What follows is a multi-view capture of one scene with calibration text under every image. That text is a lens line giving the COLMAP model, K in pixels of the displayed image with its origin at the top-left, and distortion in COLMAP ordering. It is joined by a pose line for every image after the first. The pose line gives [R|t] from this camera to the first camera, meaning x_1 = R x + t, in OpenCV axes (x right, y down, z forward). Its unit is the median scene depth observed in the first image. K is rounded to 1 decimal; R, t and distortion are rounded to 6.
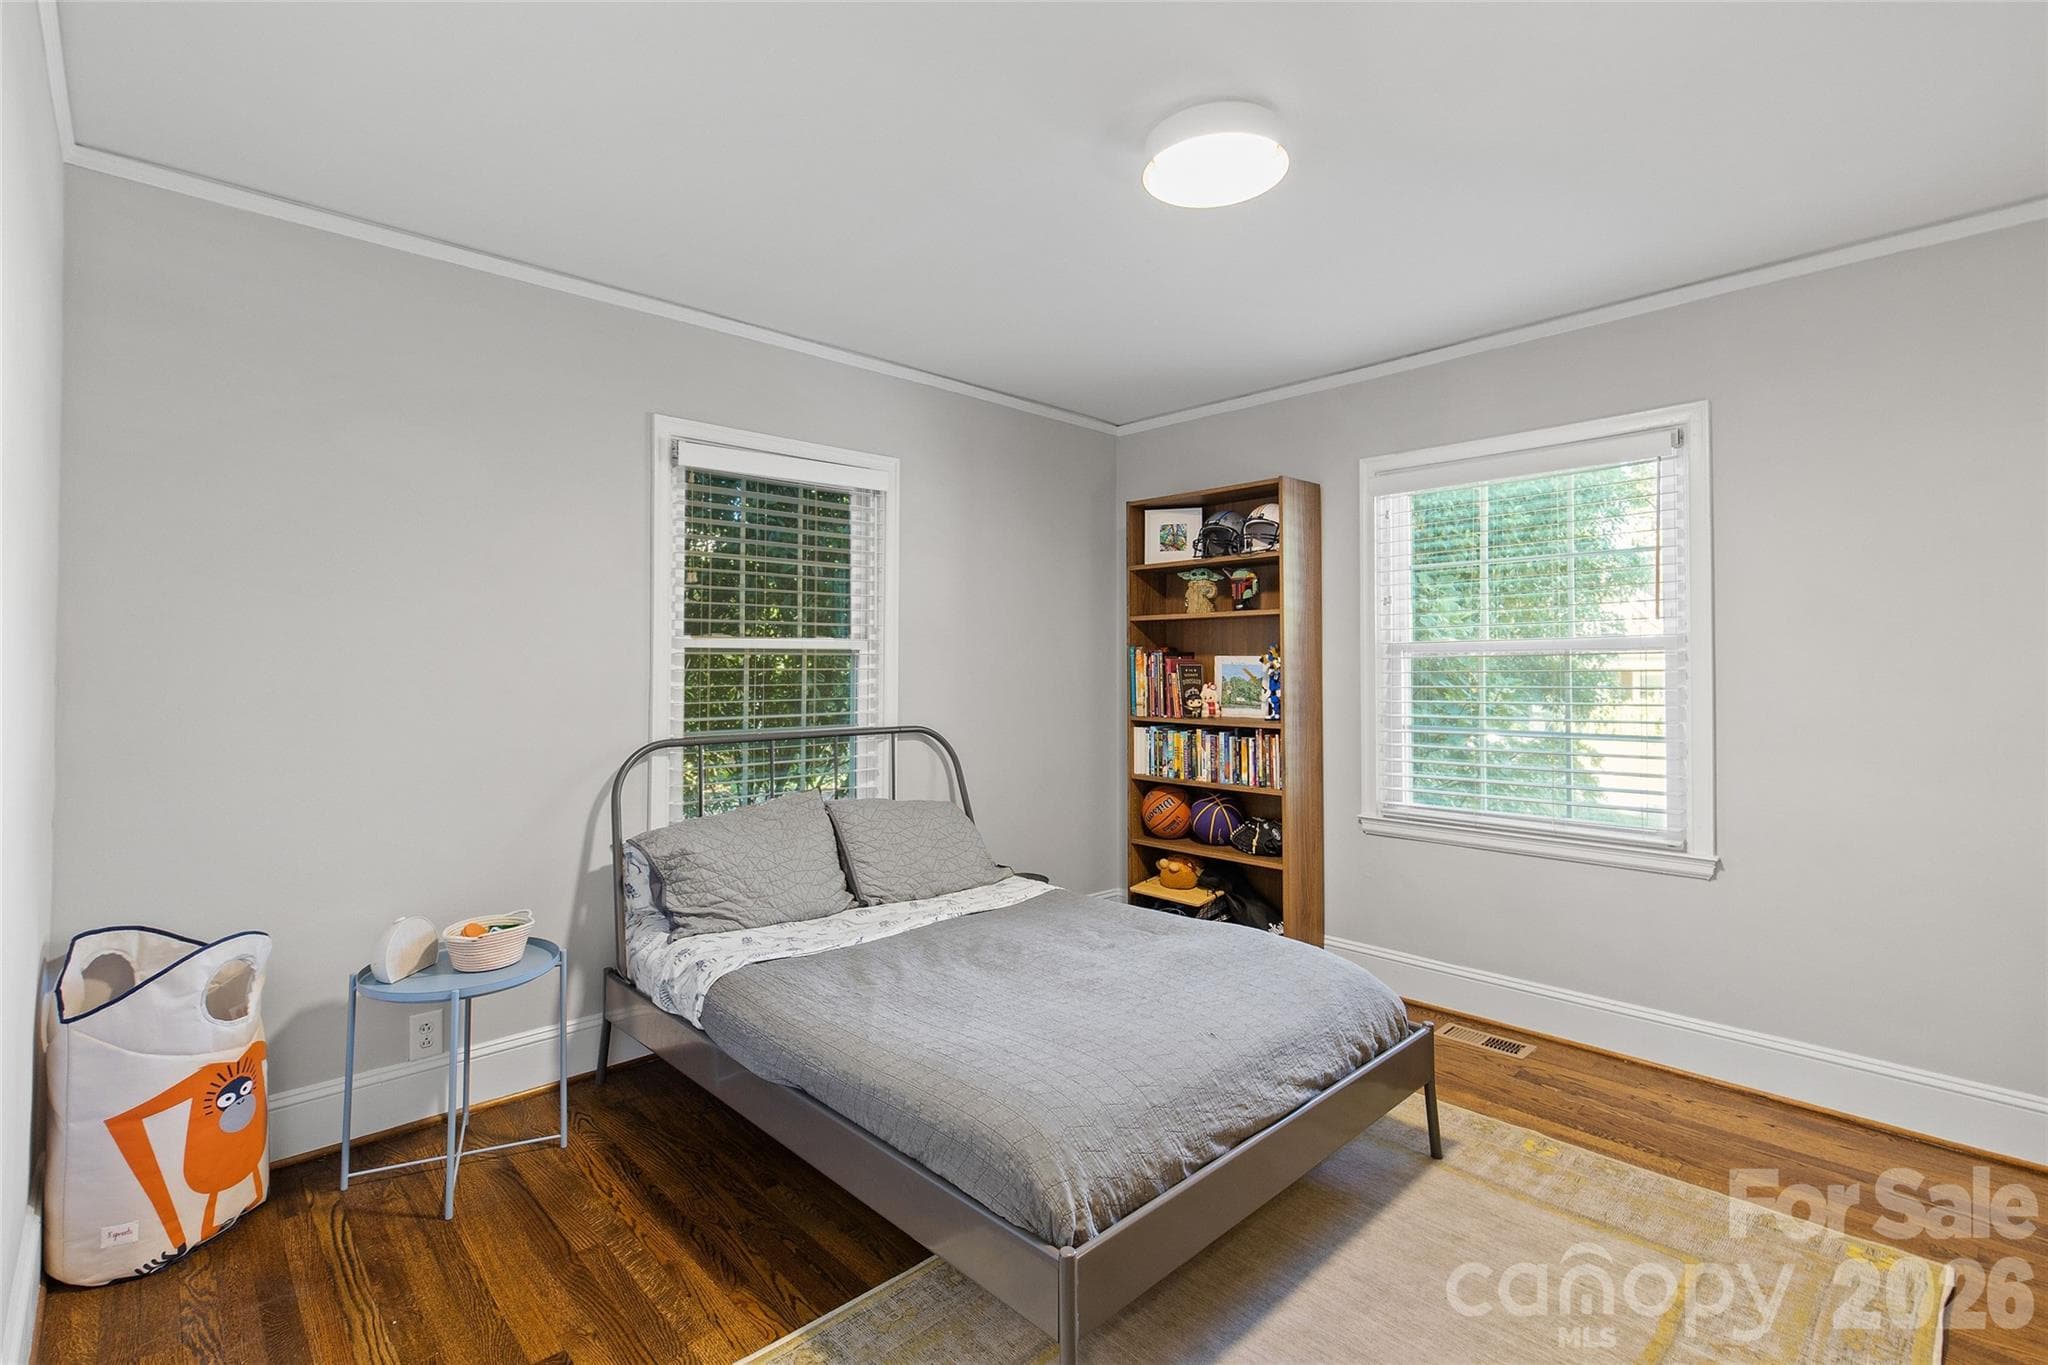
lens RADIAL K [[921.0, 0, 1023.9], [0, 921.0, 667.5], [0, 0, 1]] dist [0.005720, -0.000017]
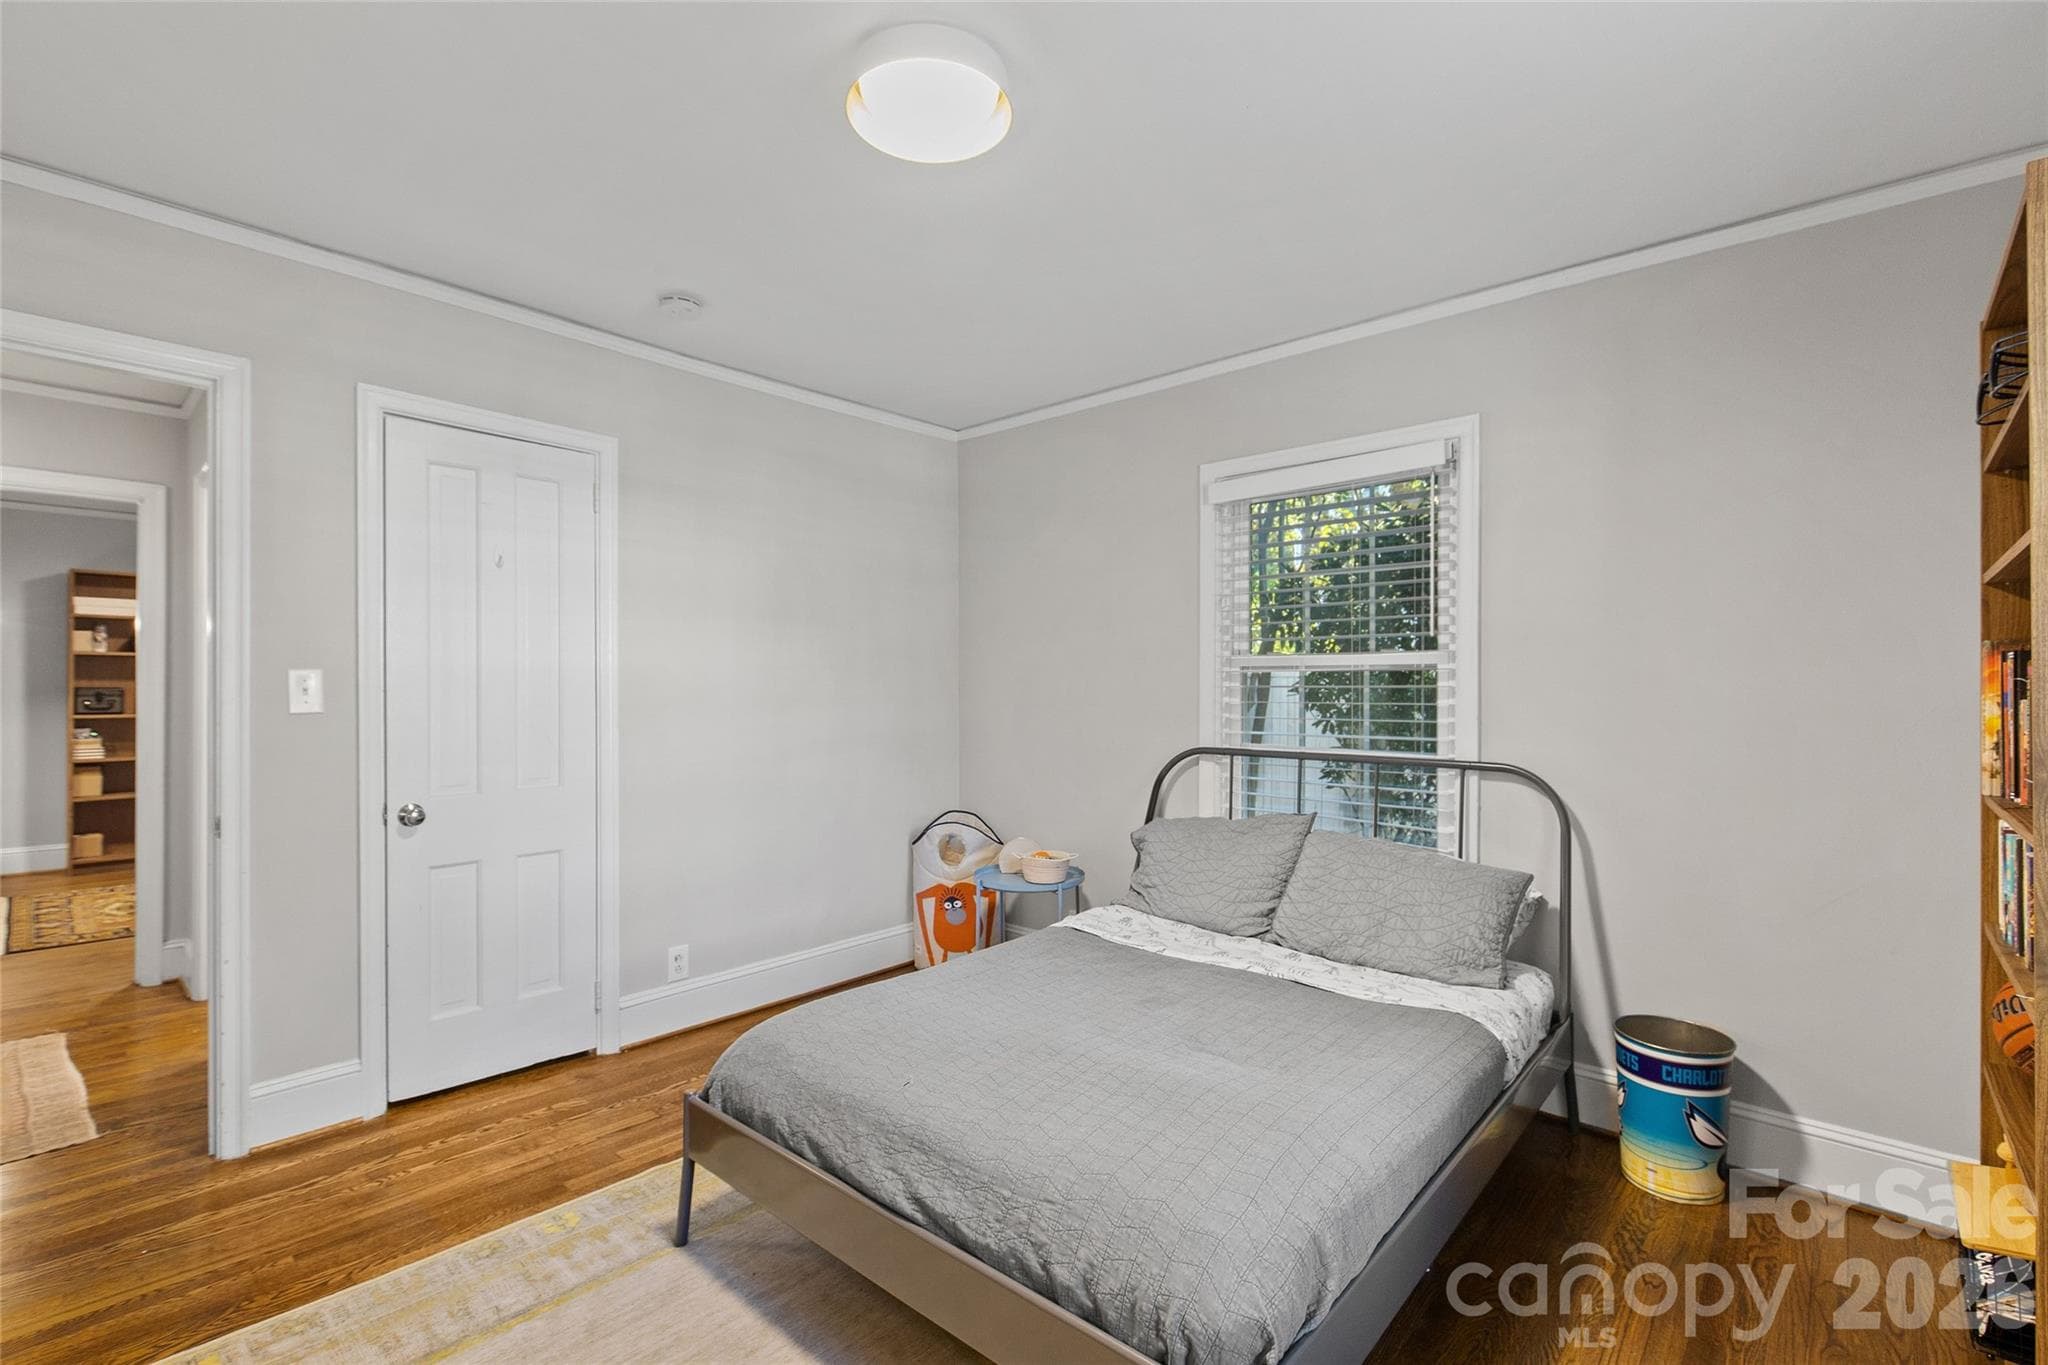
lens RADIAL K [[921.0, 0, 1026.5], [0, 921.0, 693.8], [0, 0, 1]] dist [0.005720, -0.000017]
pose [[0.089276, 0.012564, -0.995928, 0.833284], [-0.003455, 0.999918, 0.012305, -0.001340], [0.996001, 0.002342, 0.089312, 0.767096]]
